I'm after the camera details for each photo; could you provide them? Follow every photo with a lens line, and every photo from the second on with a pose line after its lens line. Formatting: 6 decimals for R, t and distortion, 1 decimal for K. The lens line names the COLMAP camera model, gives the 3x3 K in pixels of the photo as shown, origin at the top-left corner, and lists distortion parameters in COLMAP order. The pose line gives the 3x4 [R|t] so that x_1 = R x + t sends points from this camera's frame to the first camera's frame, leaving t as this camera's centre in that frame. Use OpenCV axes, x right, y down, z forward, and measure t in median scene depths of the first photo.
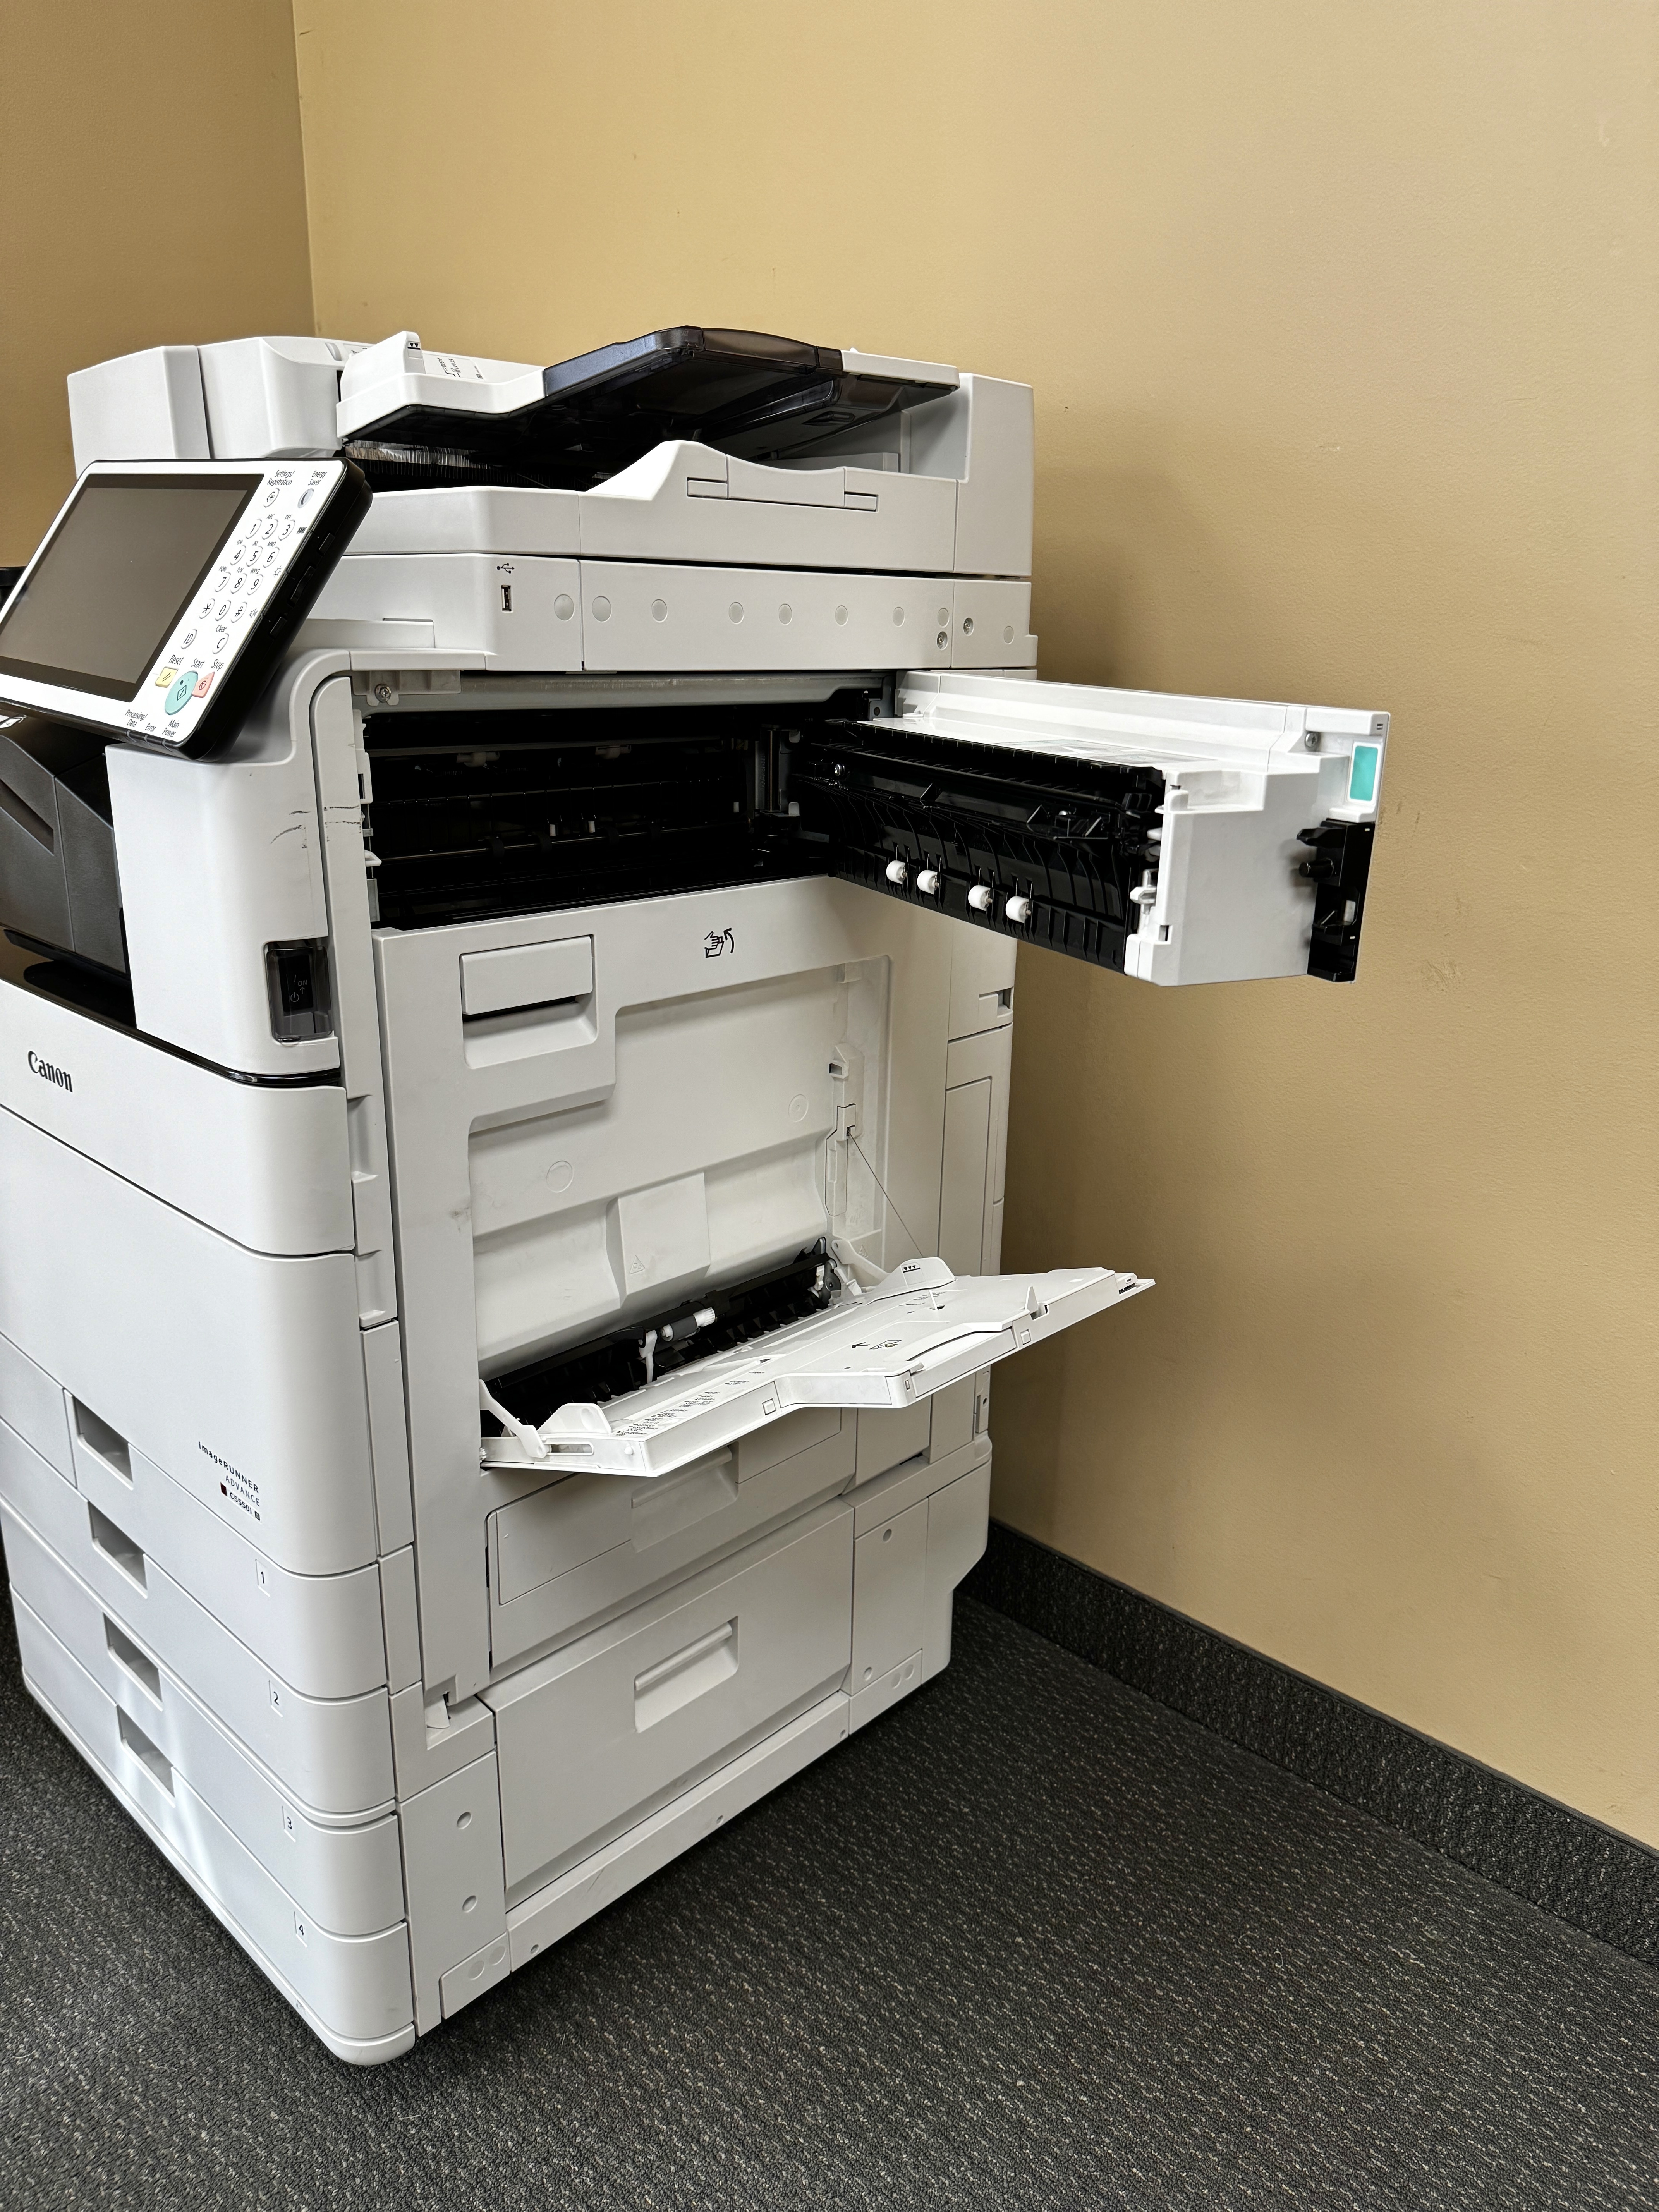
lens RADIAL K [[1565.2, 0, 829.5], [0, 1565.2, 1106.0], [0, 0, 1]] dist [0.036686, -0.042510]
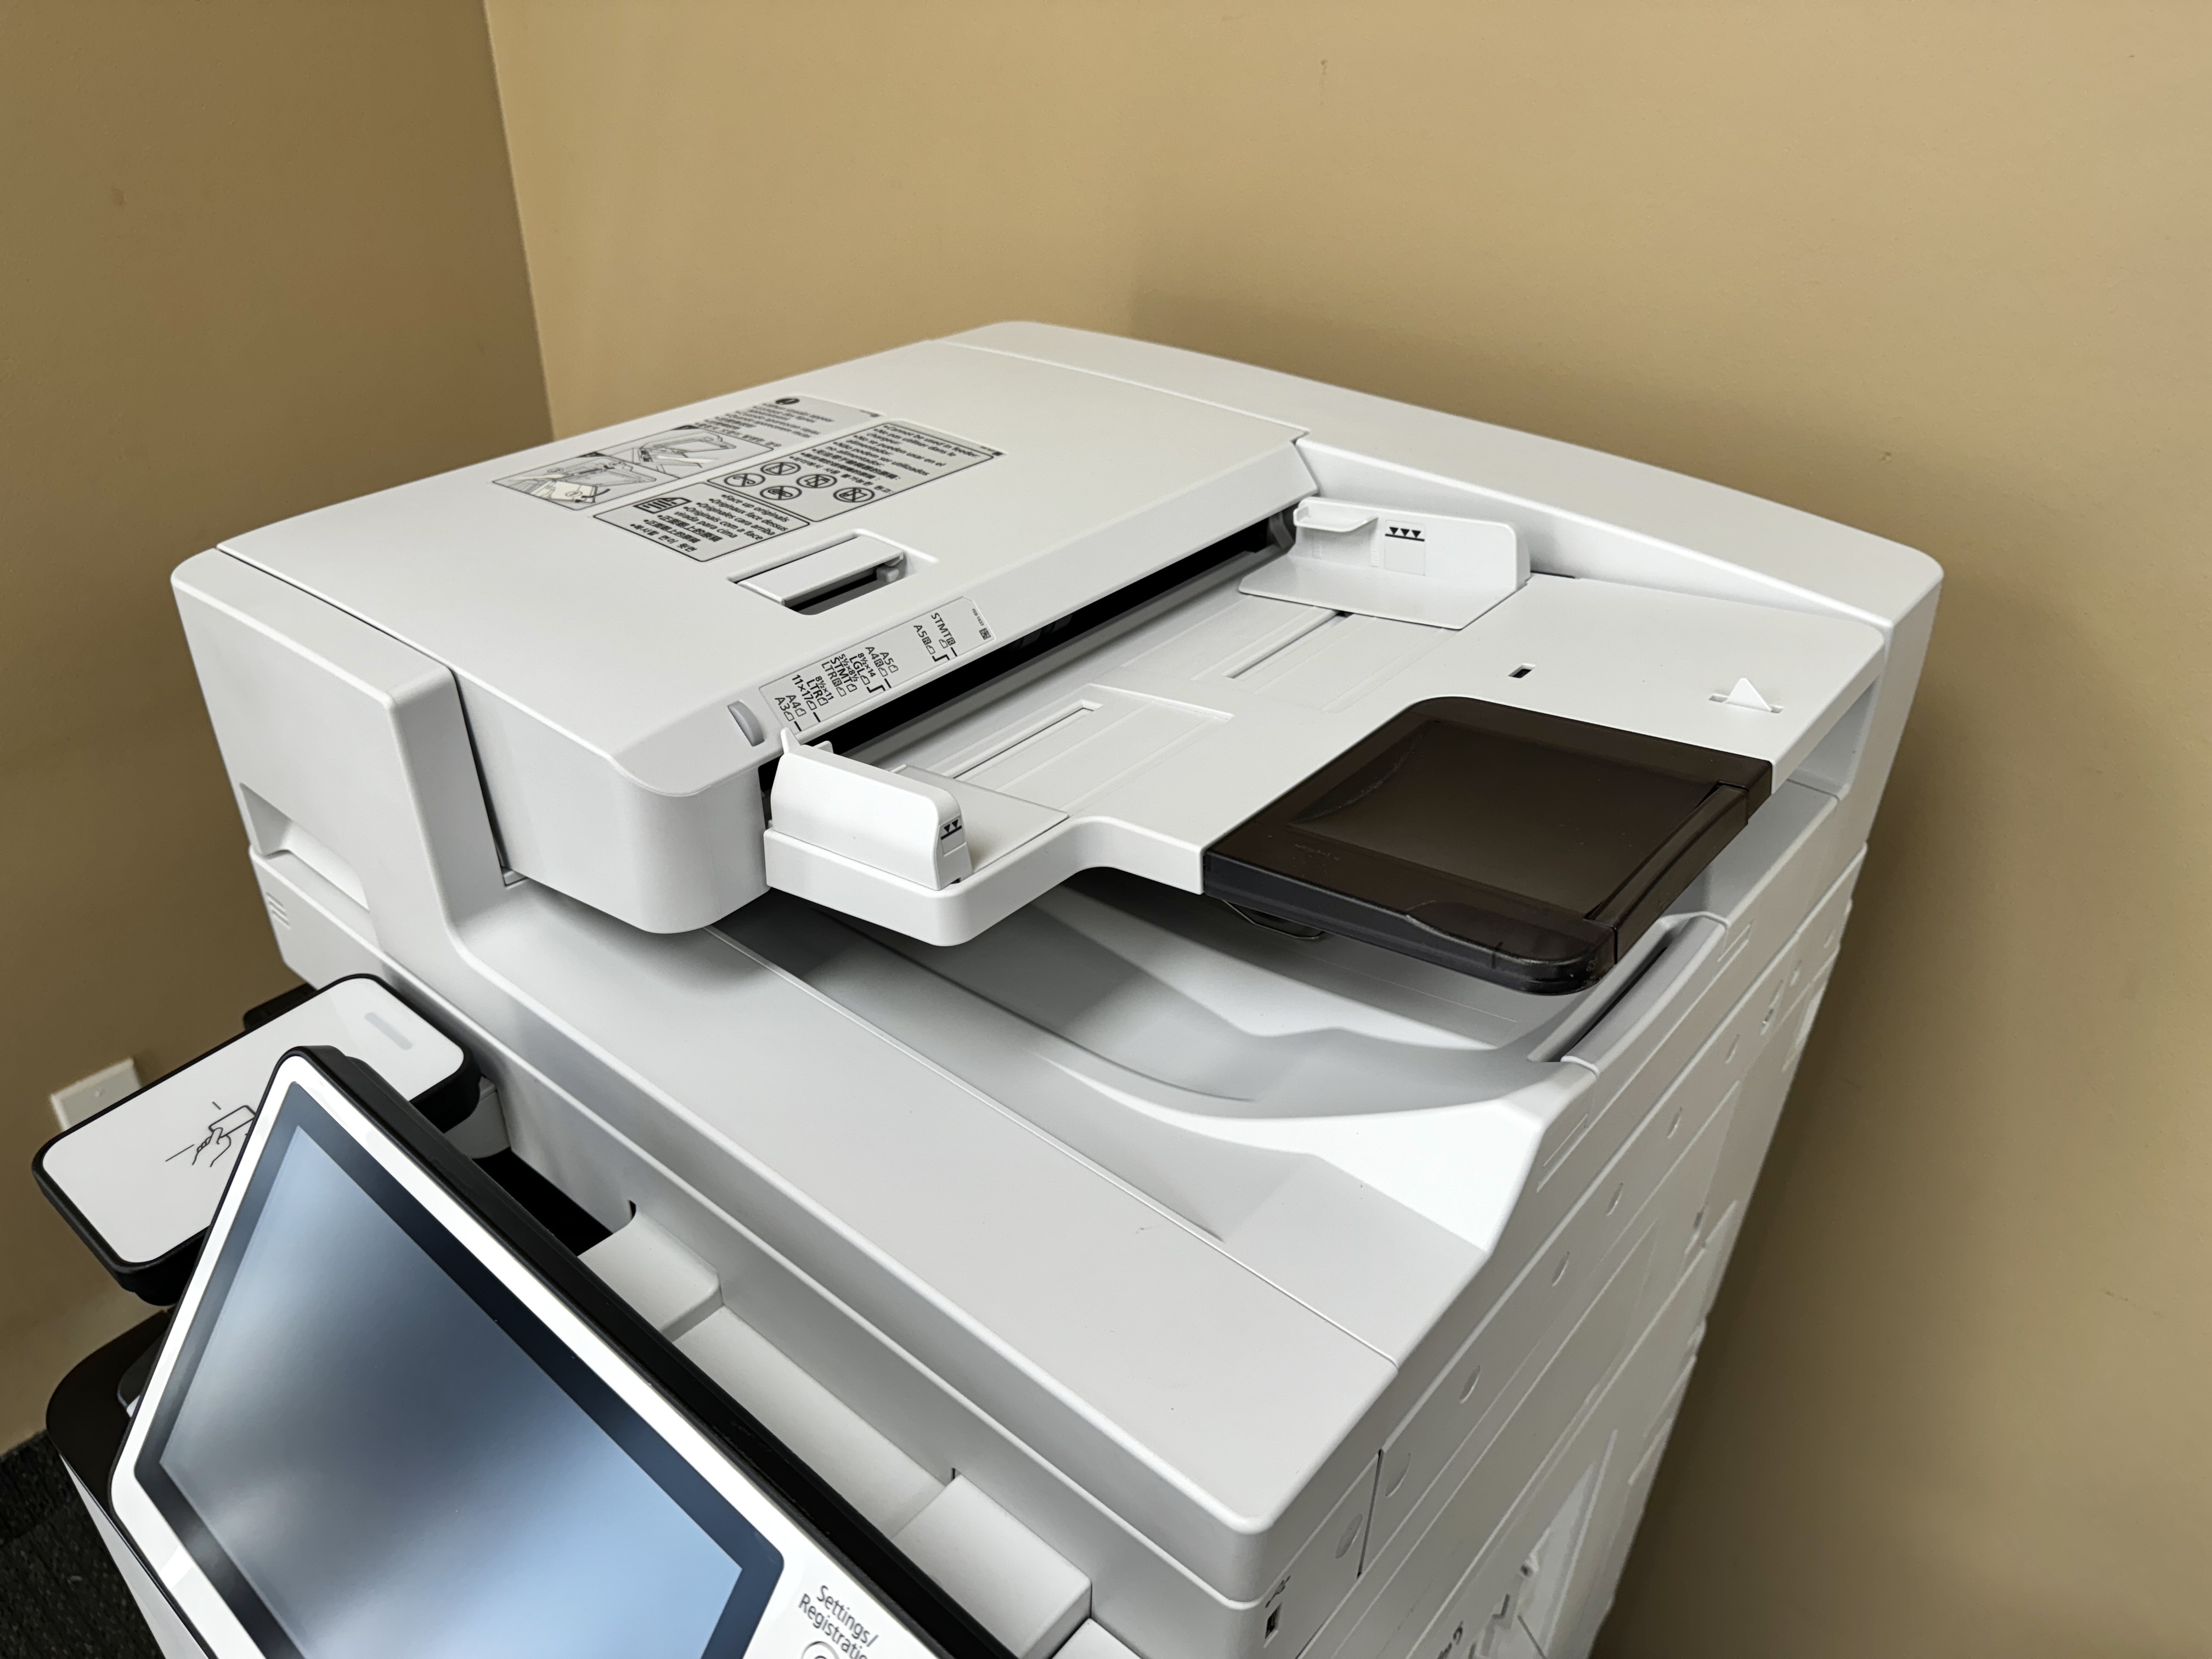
lens RADIAL K [[1565.2, 0, 1106.0], [0, 1565.2, 829.5], [0, 0, 1]] dist [0.036686, -0.042510]
pose [[0.997241, -0.034012, 0.065975, -0.205717], [0.016171, 0.967045, 0.254092, -0.501318], [-0.072443, -0.252325, 0.964927, 0.438094]]
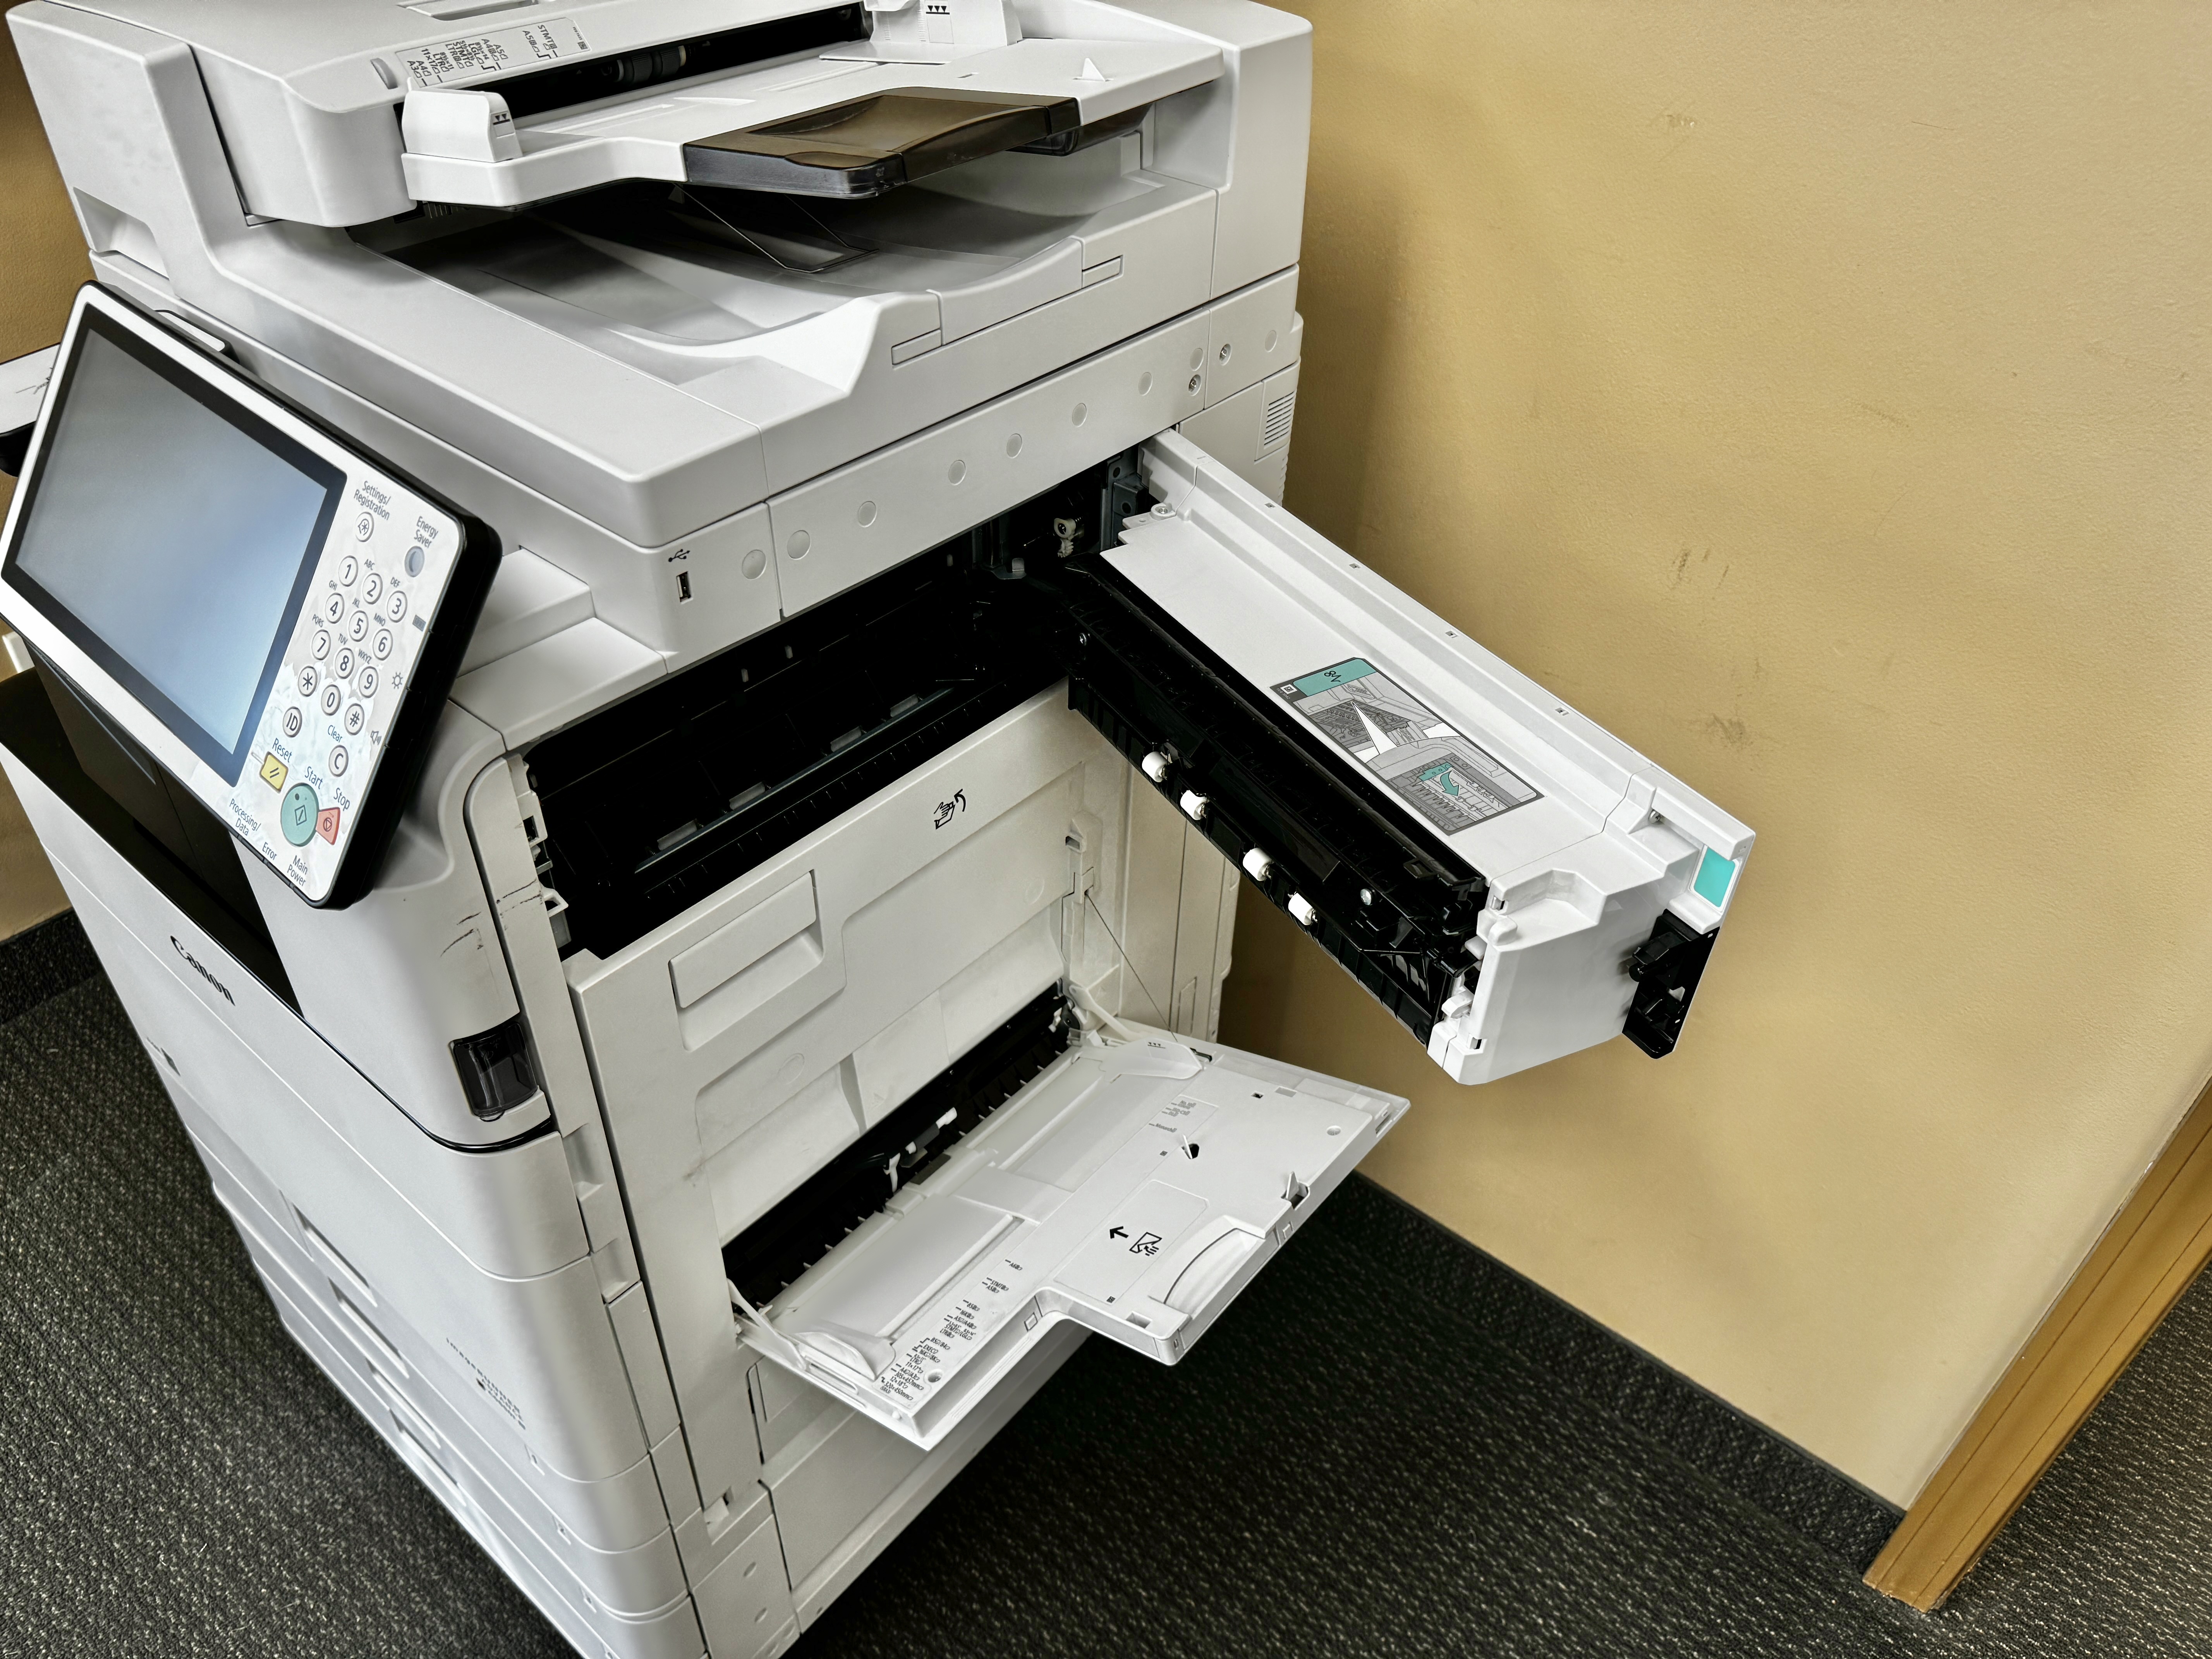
lens RADIAL K [[1569.0, 0, 1106.0], [0, 1569.0, 829.5], [0, 0, 1]] dist [0.050284, -0.080142]
pose [[0.997384, -0.036430, 0.062441, -0.033288], [0.011069, 0.930512, 0.366094, -0.365361], [-0.071439, -0.364445, 0.928481, 0.143726]]
